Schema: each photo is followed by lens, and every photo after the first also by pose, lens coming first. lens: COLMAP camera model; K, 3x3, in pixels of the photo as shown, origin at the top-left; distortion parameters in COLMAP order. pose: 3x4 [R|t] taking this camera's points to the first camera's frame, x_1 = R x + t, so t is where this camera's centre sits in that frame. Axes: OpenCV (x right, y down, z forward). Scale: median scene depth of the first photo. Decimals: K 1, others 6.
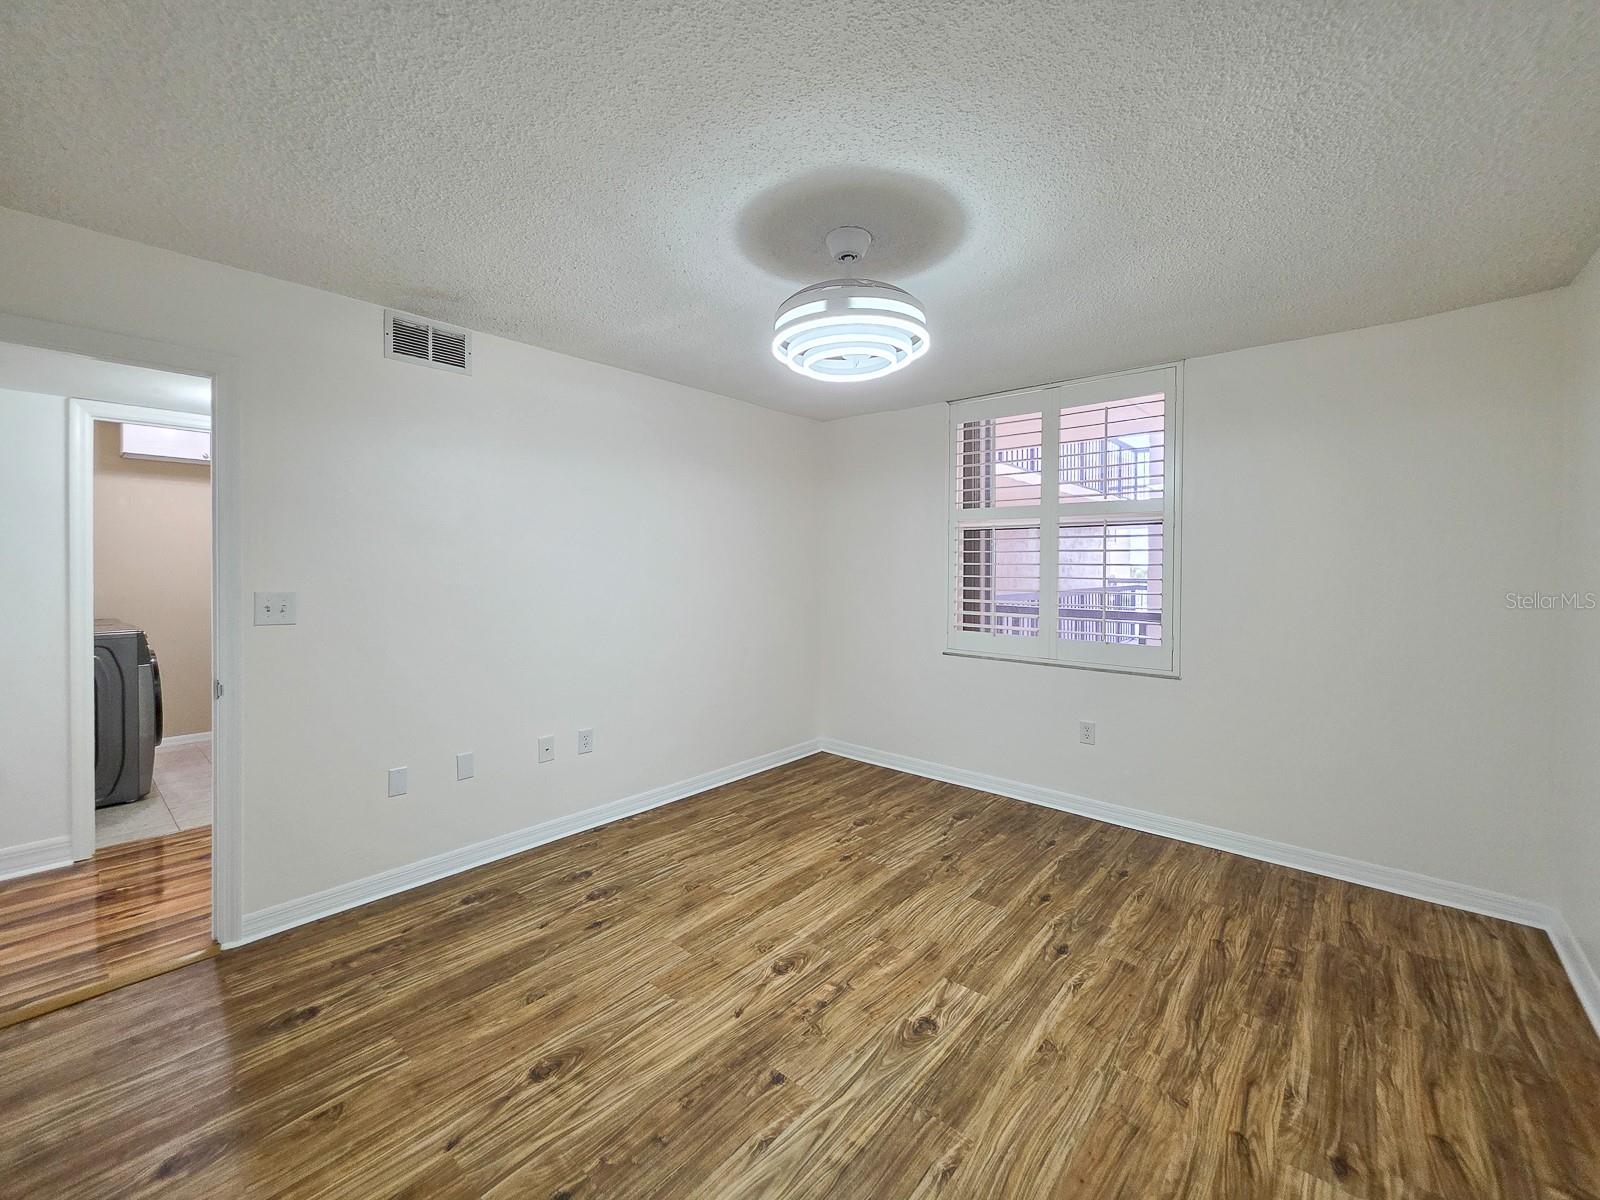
lens RADIAL K [[657.1, 0, 789.5], [0, 657.1, 566.3], [0, 0, 1]] dist [0.001500, -0.001300]
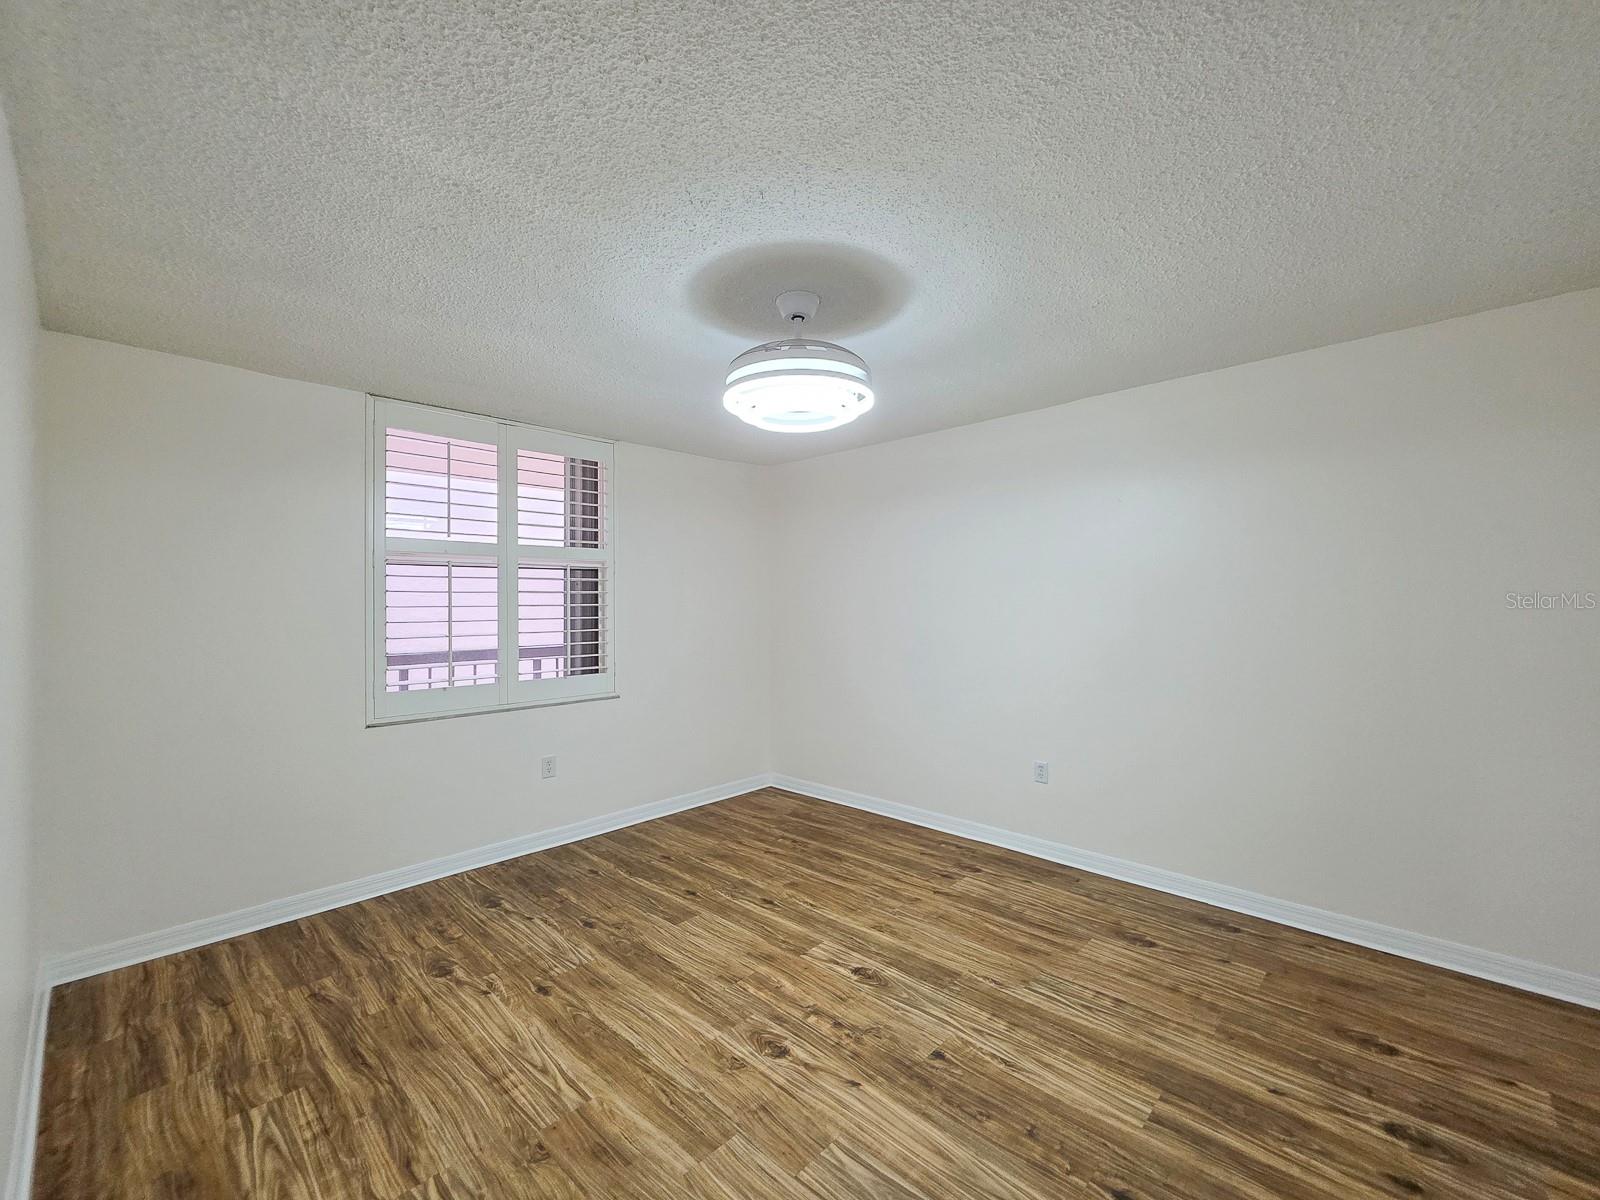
lens RADIAL K [[657.1, 0, 793.7], [0, 657.1, 598.9], [0, 0, 1]] dist [0.001500, -0.001300]
pose [[0.054533, -0.000713, 0.998512, -0.846999], [0.011923, 0.999929, 0.000063, -0.004207], [-0.998441, 0.011902, 0.054538, 0.862030]]
